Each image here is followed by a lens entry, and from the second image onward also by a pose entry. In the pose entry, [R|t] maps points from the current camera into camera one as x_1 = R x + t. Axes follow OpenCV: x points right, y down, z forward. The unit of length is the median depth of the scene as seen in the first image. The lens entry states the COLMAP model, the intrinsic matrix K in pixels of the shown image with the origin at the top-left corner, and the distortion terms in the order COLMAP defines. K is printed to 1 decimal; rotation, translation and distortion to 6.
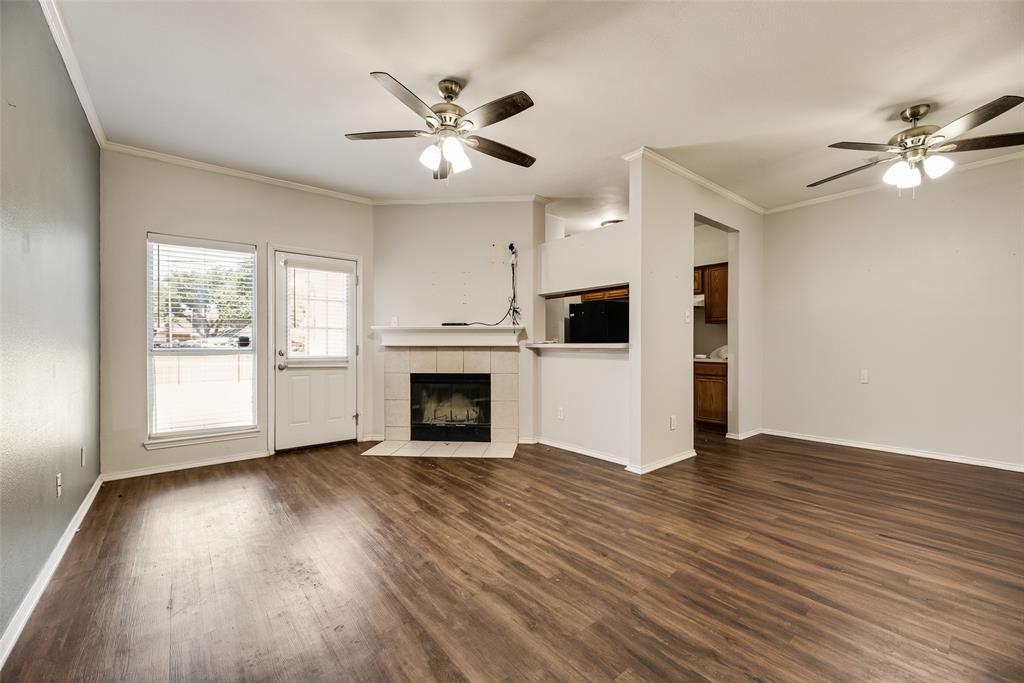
lens RADIAL K [[410.7, 0, 517.7], [0, 410.7, 348.8], [0, 0, 1]] dist [0.009004, 0.000014]
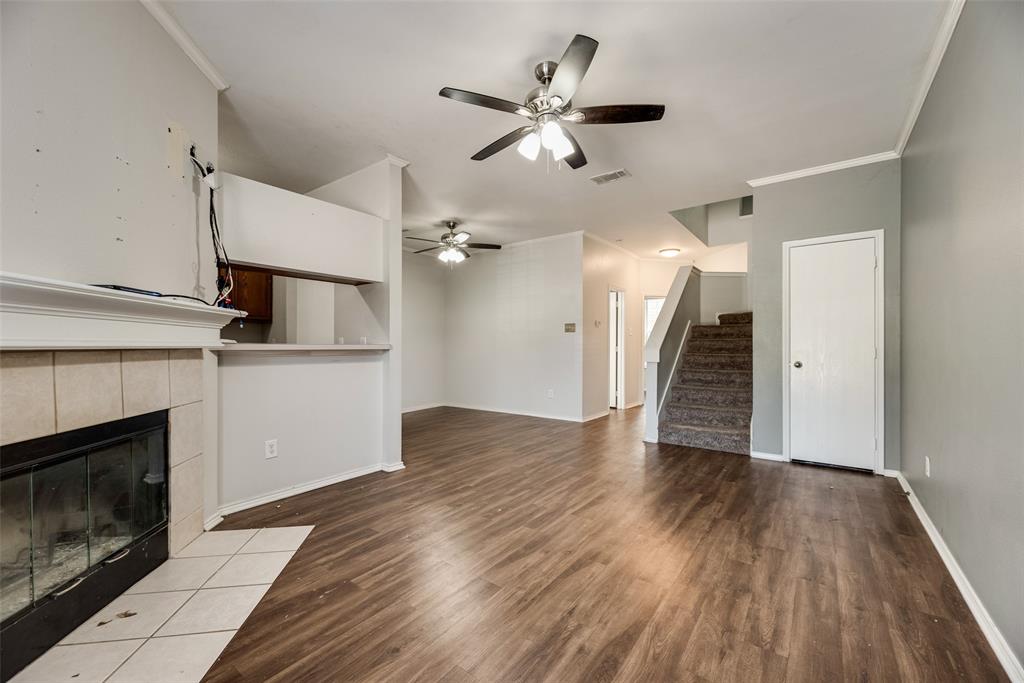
lens RADIAL K [[410.7, 0, 513.9], [0, 410.7, 345.2], [0, 0, 1]] dist [0.009004, 0.000014]
pose [[-0.231495, 0.000480, 0.972836, -0.940318], [0.008873, 0.999959, 0.001618, -0.011275], [-0.972796, 0.009007, -0.231490, 1.146189]]
